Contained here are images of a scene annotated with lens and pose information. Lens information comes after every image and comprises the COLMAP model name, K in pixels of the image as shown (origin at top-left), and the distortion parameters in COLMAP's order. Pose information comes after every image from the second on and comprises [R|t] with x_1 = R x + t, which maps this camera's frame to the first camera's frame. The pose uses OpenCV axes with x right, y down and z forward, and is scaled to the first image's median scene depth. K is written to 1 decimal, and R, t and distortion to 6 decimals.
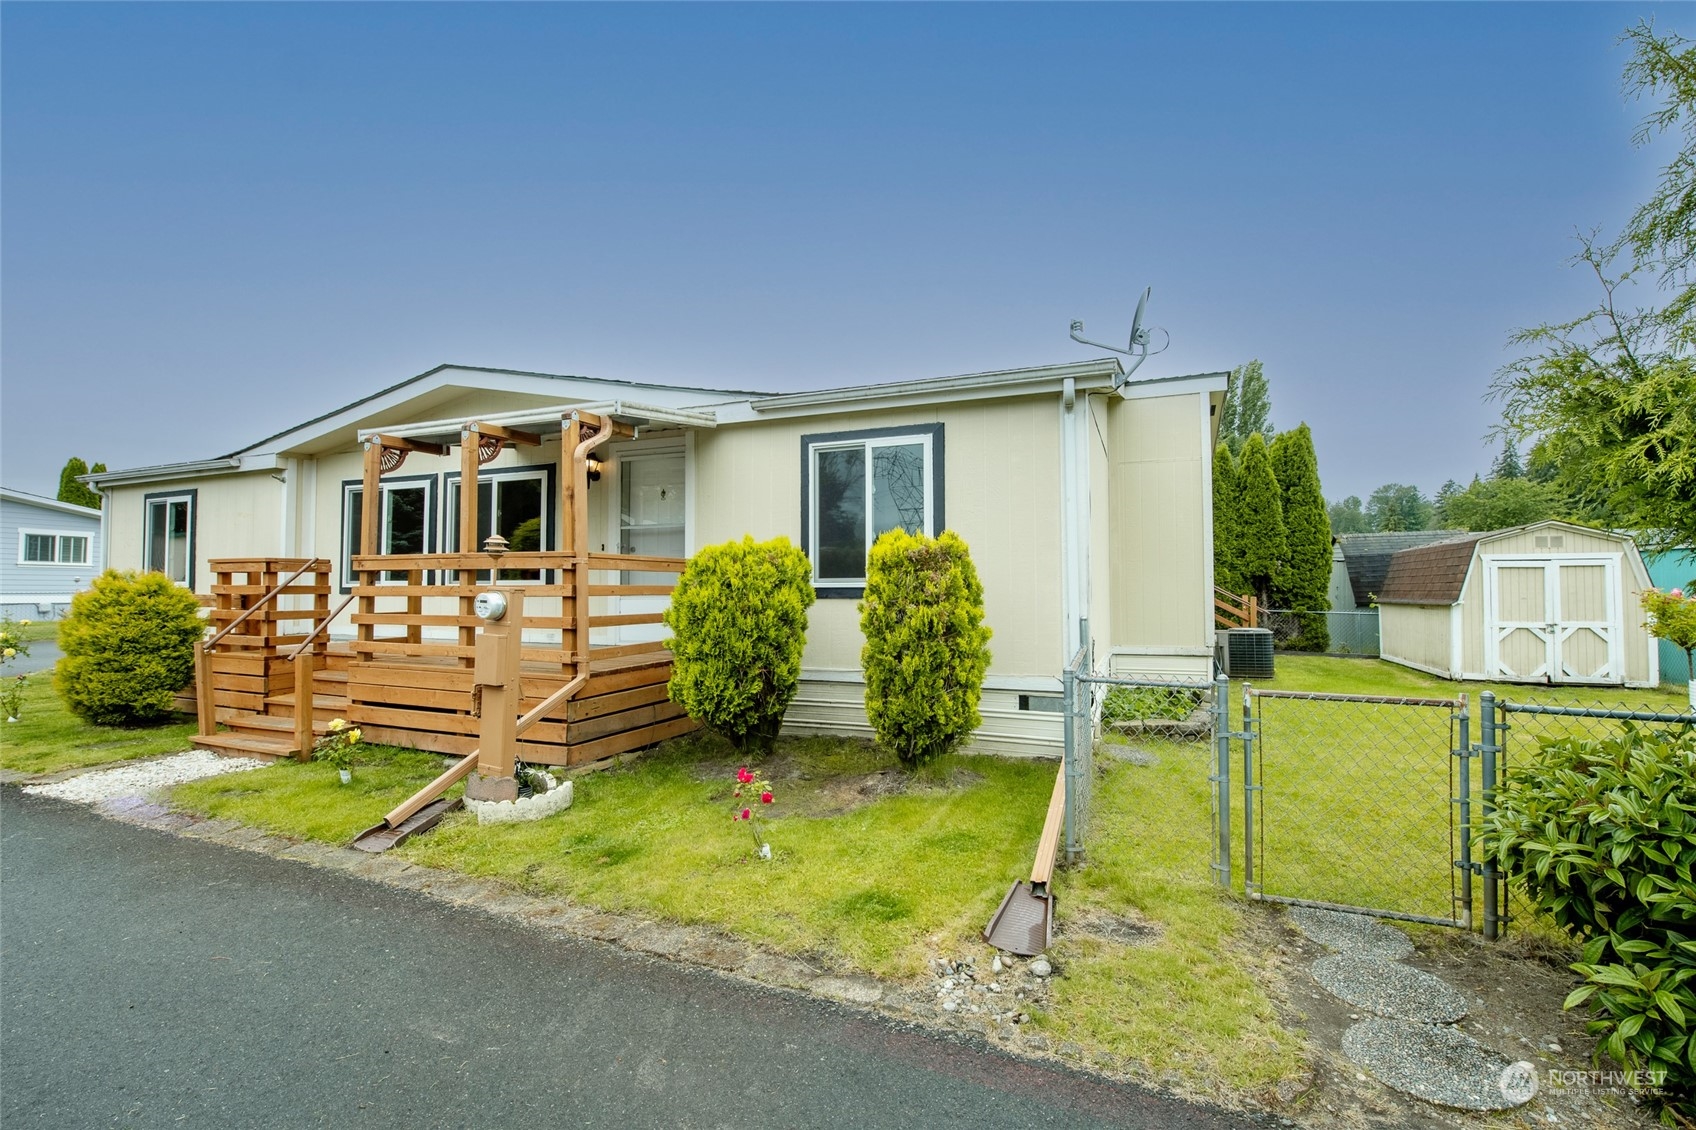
lens RADIAL K [[745.5, 0, 847.2], [0, 745.5, 567.3], [0, 0, 1]] dist [-0.016067, -0.001172]
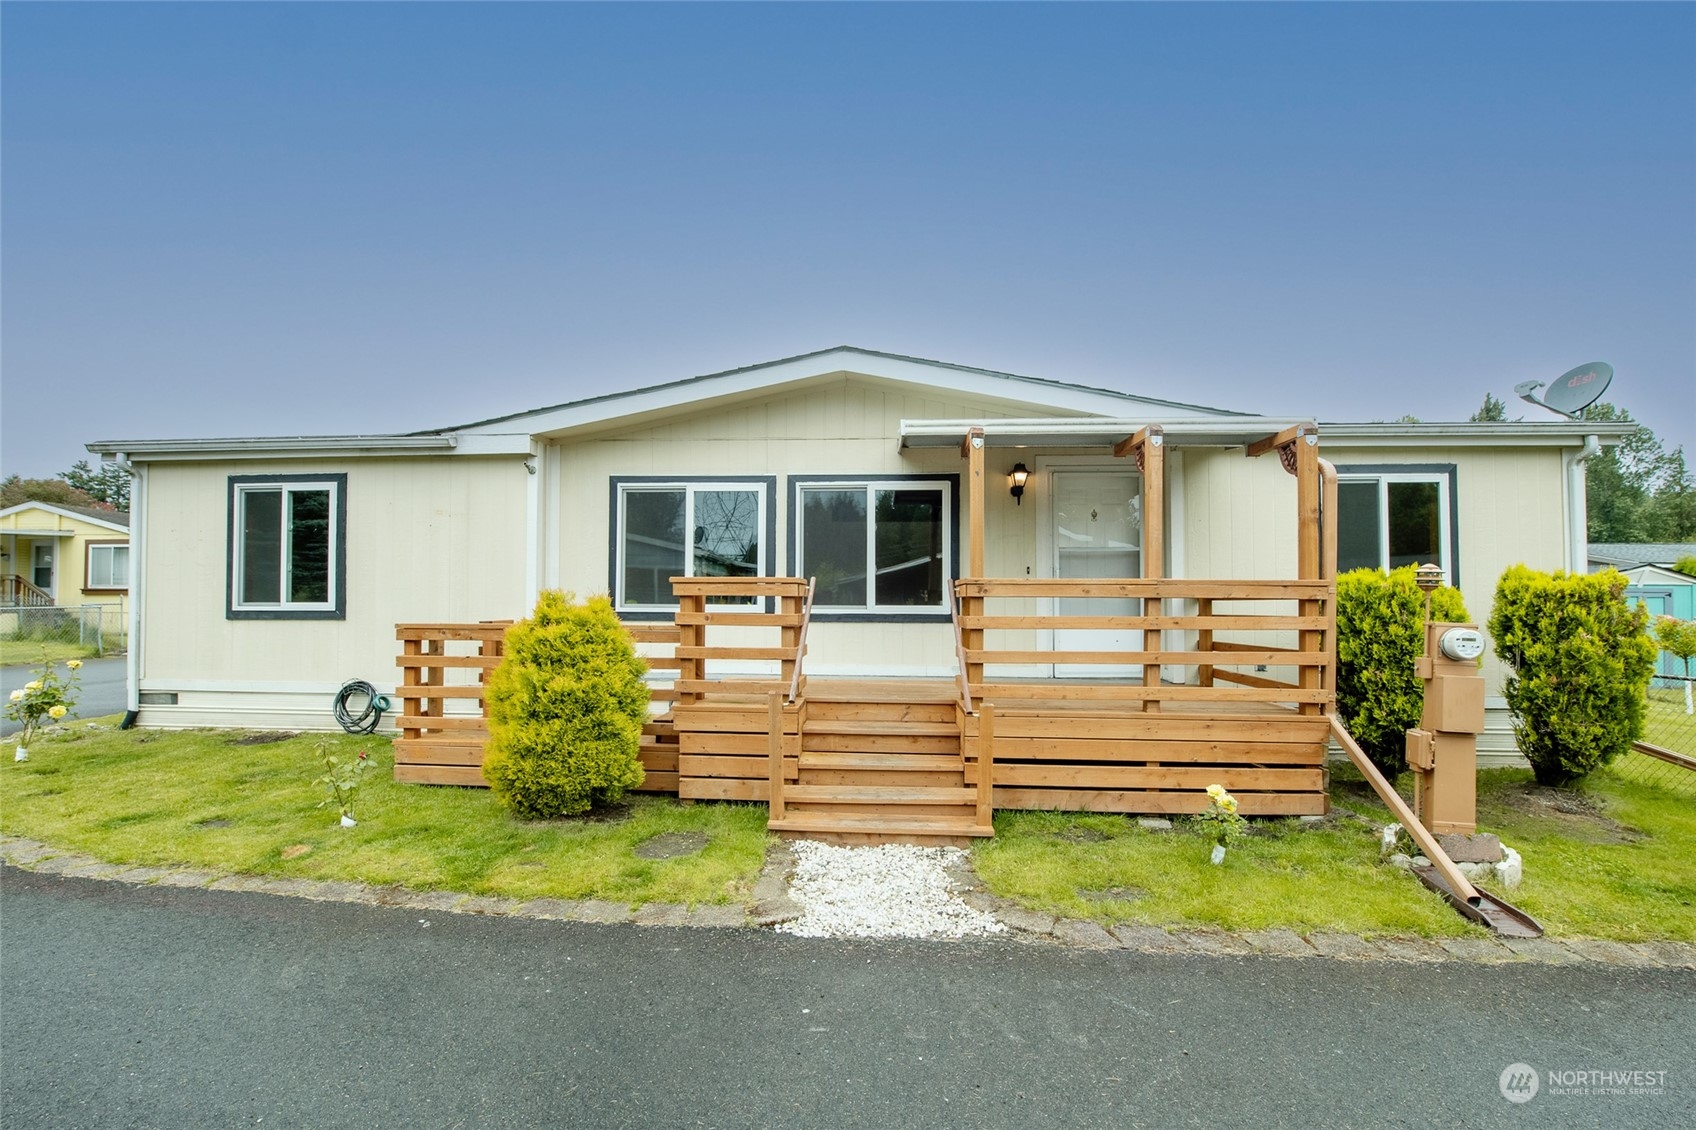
lens RADIAL K [[711.1, 0, 822.1], [0, 711.1, 602.0], [0, 0, 1]] dist [-0.017087, -0.000551]
pose [[0.949443, 0.009299, 0.313802, -0.663898], [-0.013771, 0.999833, 0.012036, 0.003140], [-0.313637, -0.015749, 0.949412, 0.204618]]
